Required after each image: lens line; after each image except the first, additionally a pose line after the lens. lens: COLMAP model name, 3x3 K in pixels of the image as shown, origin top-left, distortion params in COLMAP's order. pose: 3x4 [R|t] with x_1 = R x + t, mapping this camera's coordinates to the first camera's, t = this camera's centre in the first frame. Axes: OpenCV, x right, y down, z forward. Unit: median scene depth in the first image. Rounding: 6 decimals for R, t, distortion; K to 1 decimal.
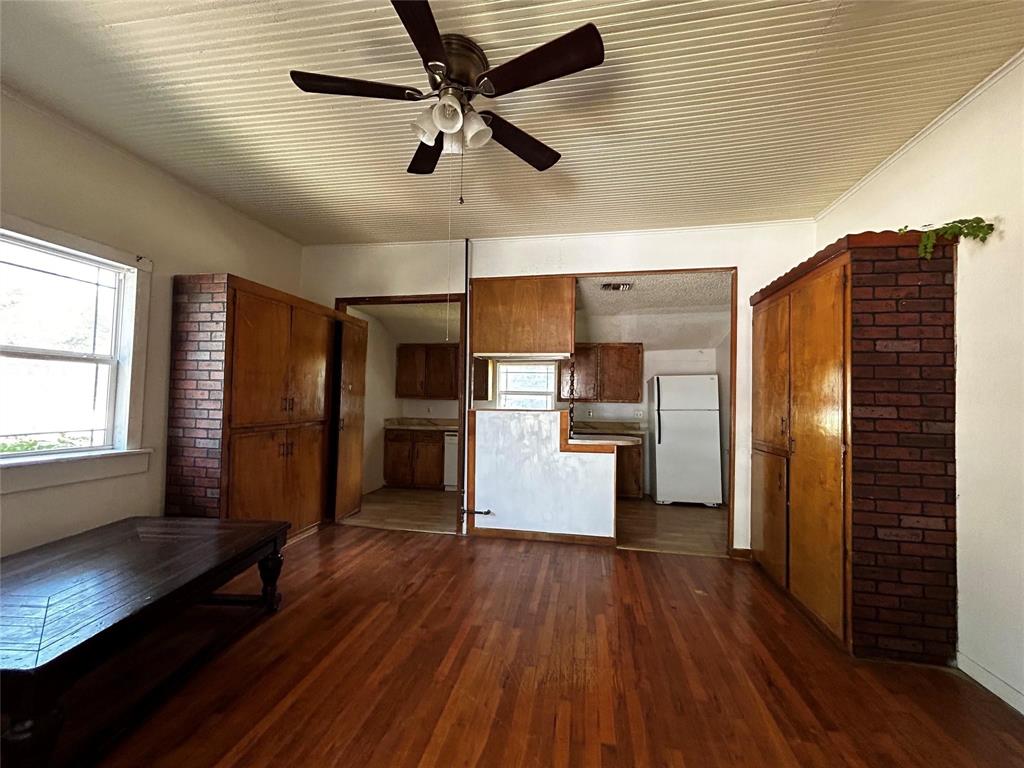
lens RADIAL K [[414.1, 0, 511.4], [0, 414.1, 384.5], [0, 0, 1]] dist [0.001585, 0.000040]
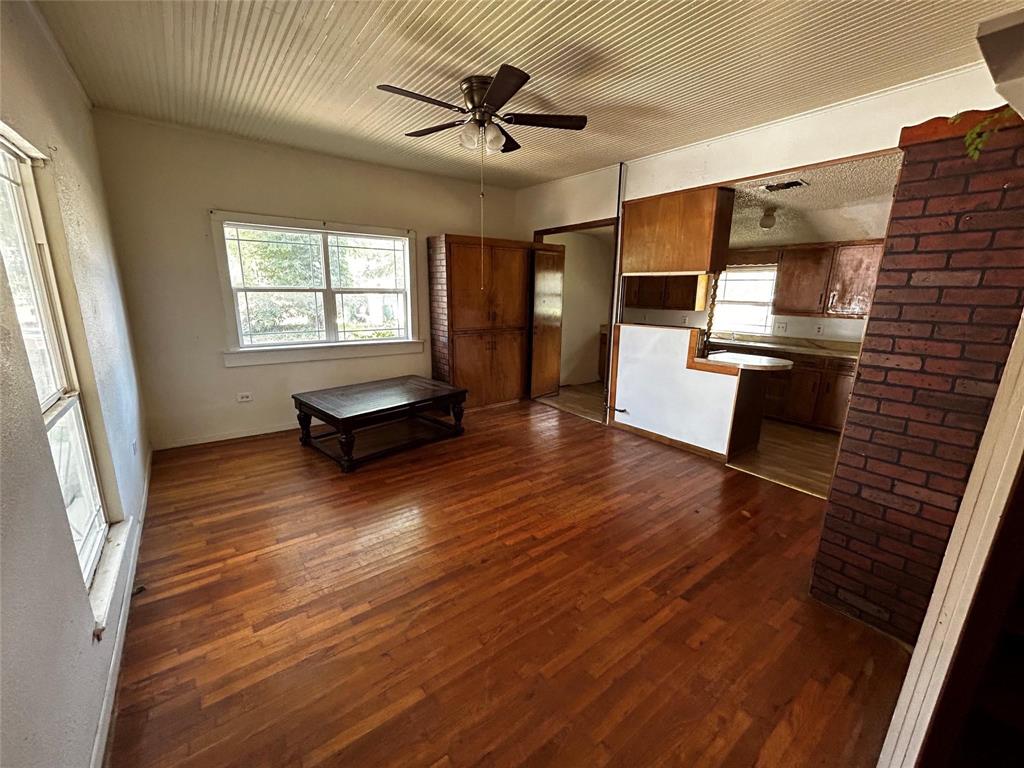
lens RADIAL K [[414.1, 0, 510.1], [0, 414.1, 384.9], [0, 0, 1]] dist [0.001585, 0.000040]
pose [[0.743436, 0.141239, -0.653723, 0.631693], [0.023180, 0.971418, 0.236239, -0.074804], [0.668405, -0.190782, 0.718914, -0.092687]]
